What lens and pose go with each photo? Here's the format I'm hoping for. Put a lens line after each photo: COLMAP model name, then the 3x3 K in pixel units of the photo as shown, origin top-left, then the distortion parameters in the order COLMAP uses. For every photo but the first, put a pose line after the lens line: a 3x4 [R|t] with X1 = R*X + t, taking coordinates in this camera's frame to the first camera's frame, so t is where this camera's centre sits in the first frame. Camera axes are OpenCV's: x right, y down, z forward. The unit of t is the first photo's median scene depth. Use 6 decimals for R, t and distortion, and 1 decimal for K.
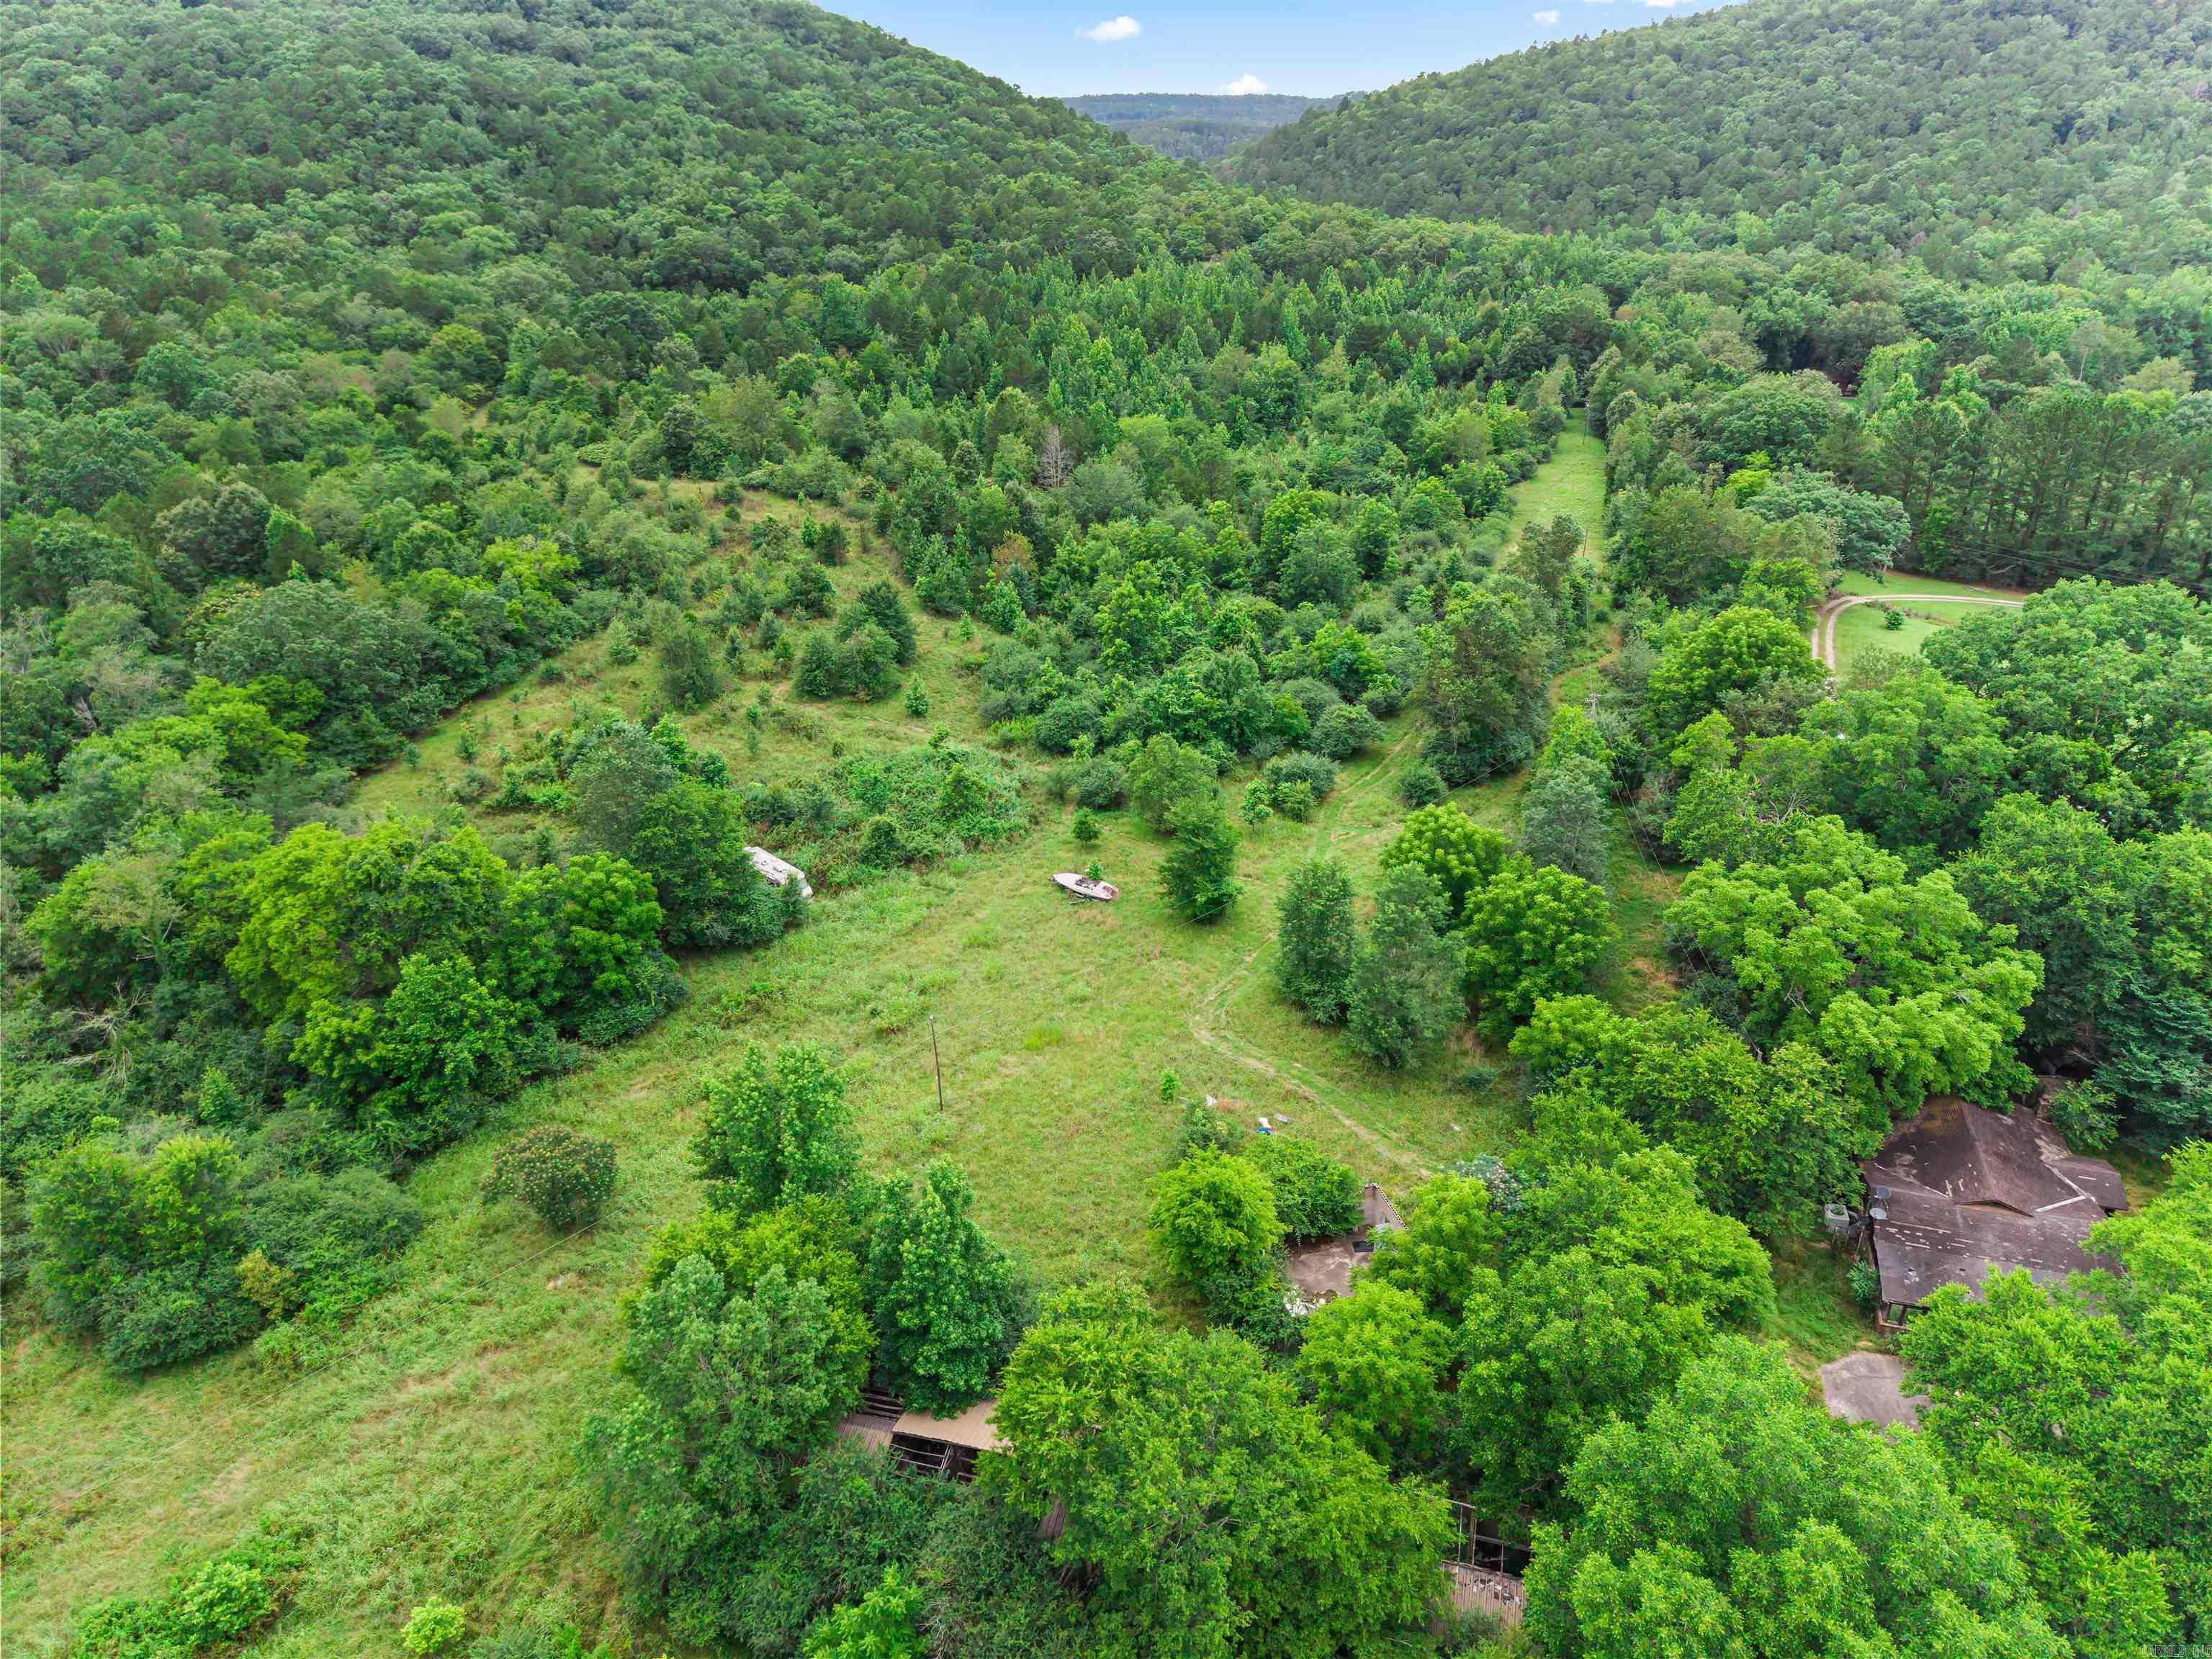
lens RADIAL K [[1483.4, 0, 1110.7], [0, 1483.4, 836.9], [0, 0, 1]] dist [0.022298, -0.023088]
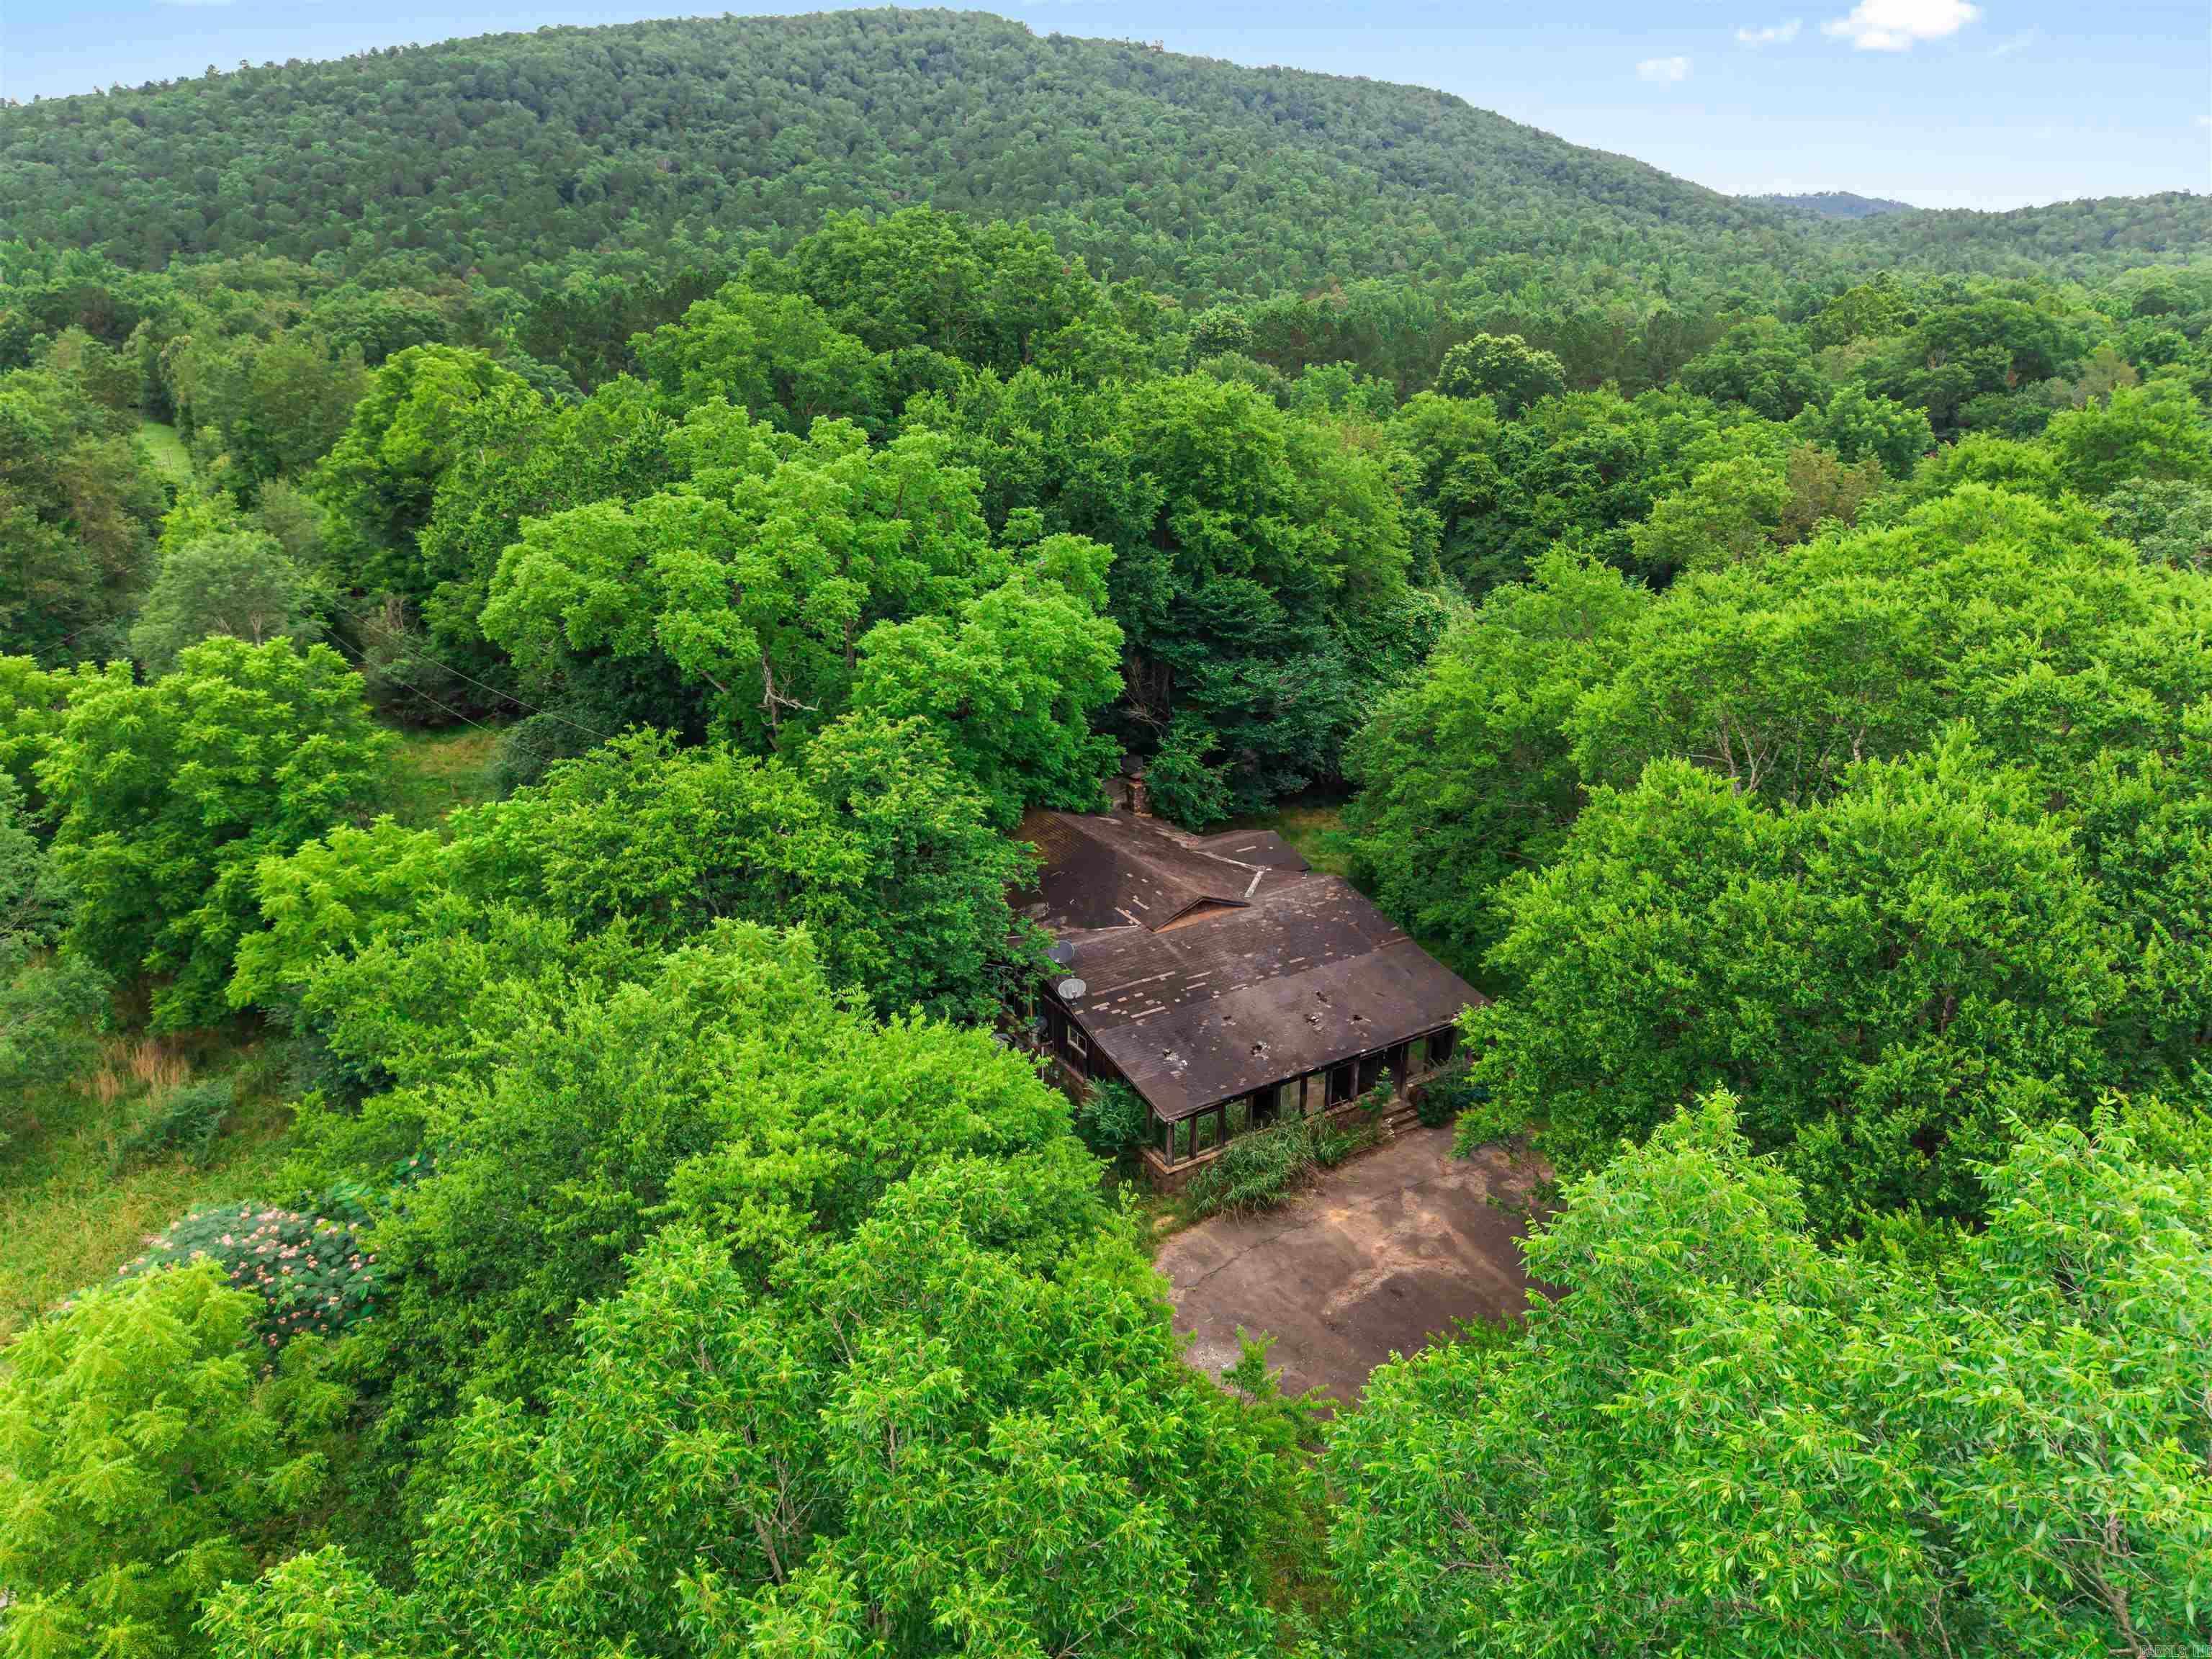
lens RADIAL K [[1483.4, 0, 1115.7], [0, 1483.4, 822.3], [0, 0, 1]] dist [0.022298, -0.023088]
pose [[0.650840, -0.252403, 0.716031, 0.085495], [0.318678, 0.946837, 0.044099, 0.092134], [-0.689095, 0.199482, 0.696674, 0.315892]]
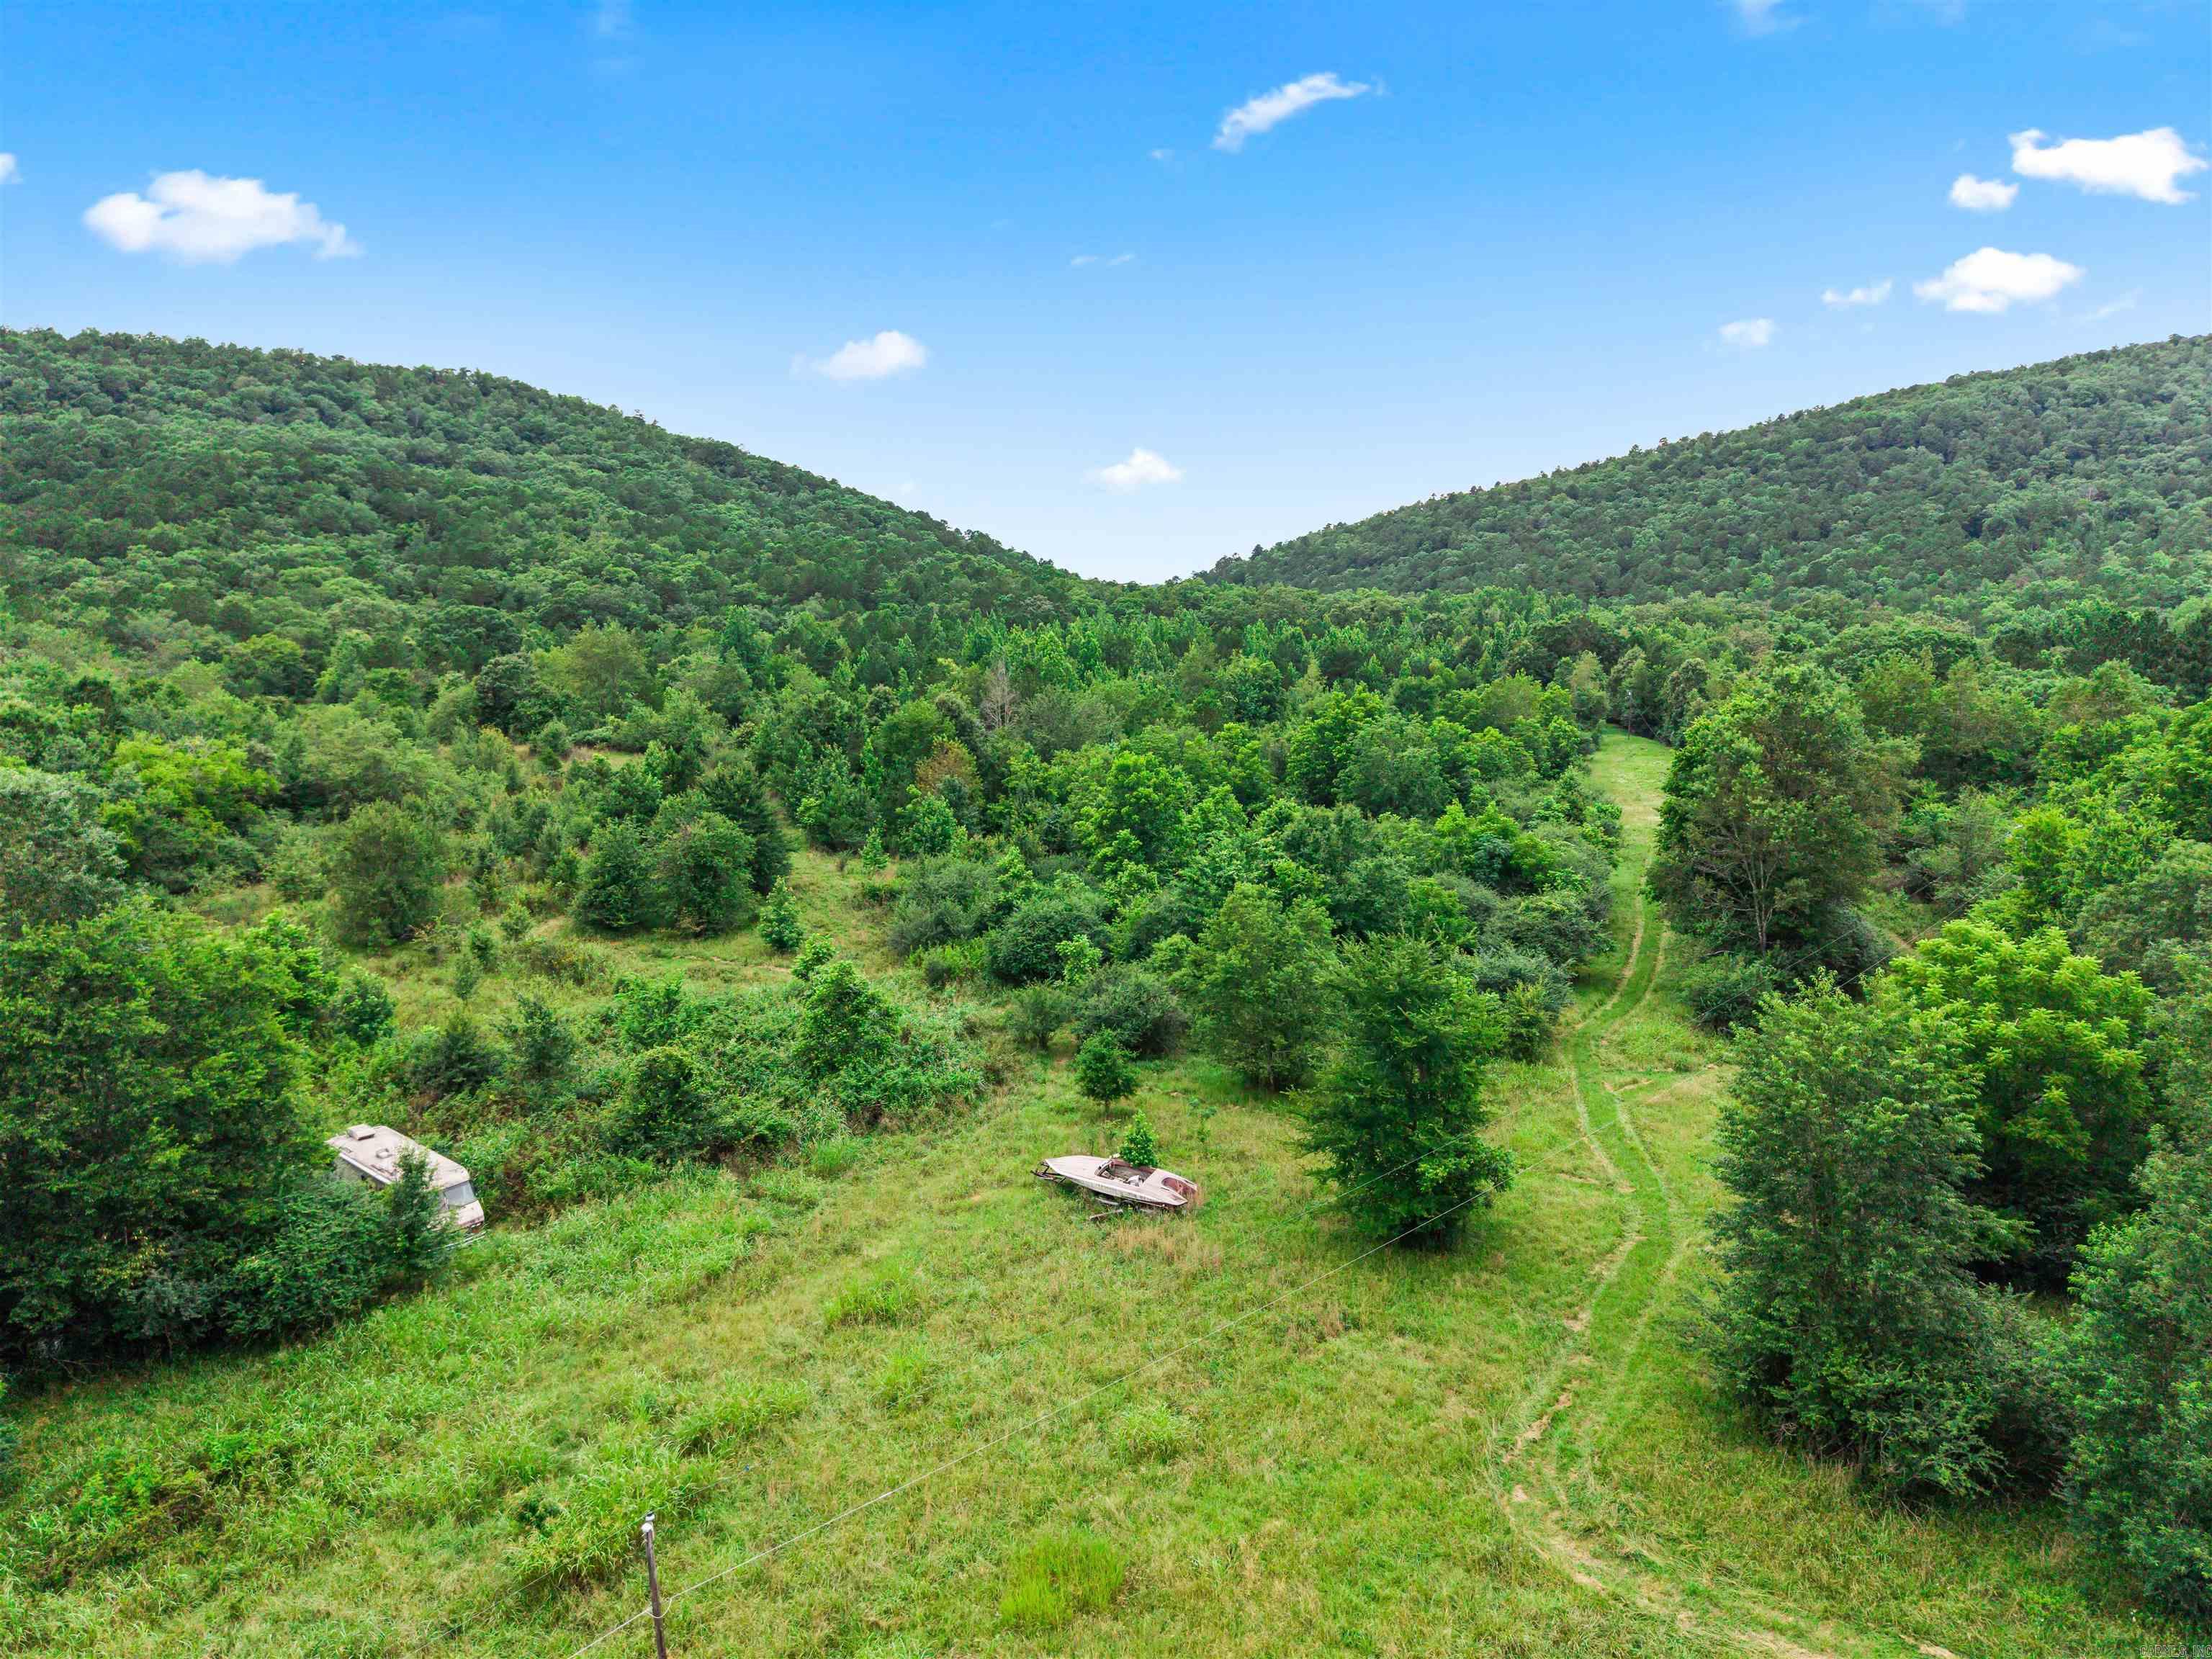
lens RADIAL K [[1483.4, 0, 1112.6], [0, 1483.4, 839.0], [0, 0, 1]] dist [0.022298, -0.023088]
pose [[0.998374, -0.015256, 0.054932, -0.032718], [0.030932, 0.954334, -0.297135, 0.052469], [-0.047890, 0.298350, 0.953254, 0.432880]]
